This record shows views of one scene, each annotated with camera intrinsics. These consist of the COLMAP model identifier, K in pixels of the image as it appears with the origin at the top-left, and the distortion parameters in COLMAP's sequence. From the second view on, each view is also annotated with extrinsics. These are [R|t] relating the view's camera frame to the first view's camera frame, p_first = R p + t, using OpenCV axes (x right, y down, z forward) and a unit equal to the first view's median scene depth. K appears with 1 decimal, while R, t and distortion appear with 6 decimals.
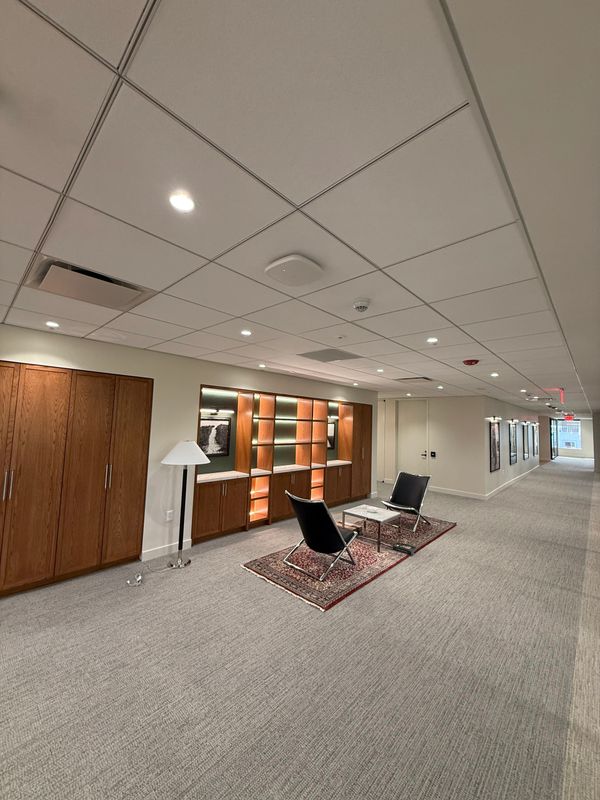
lens RADIAL K [[318.0, 0, 299.8], [0, 318.0, 400.9], [0, 0, 1]] dist [0.001927, 0.000086]
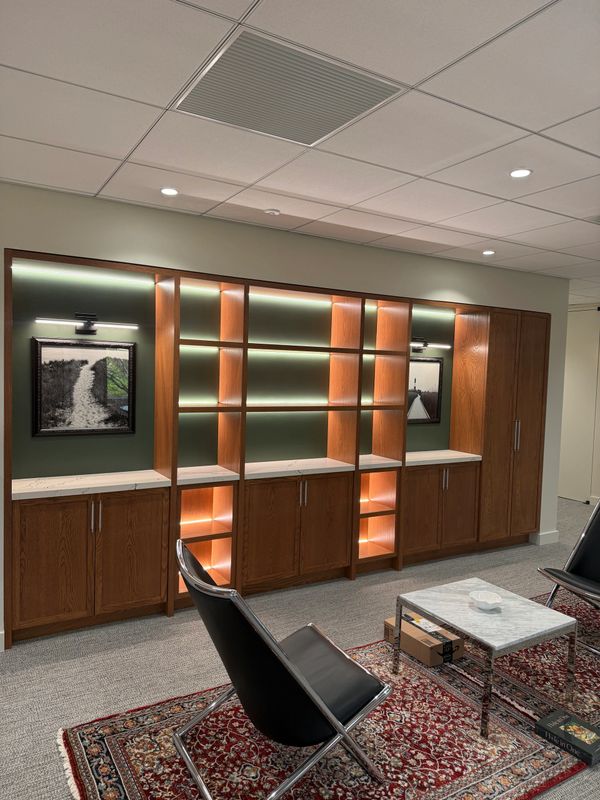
lens RADIAL K [[562.3, 0, 297.0], [0, 562.3, 403.0], [0, 0, 1]] dist [0.021160, -0.018982]
pose [[0.961096, 0.008983, -0.276070, 0.150666], [0.023258, 0.993290, 0.113290, 0.043777], [0.275235, -0.115304, 0.954437, 0.294913]]
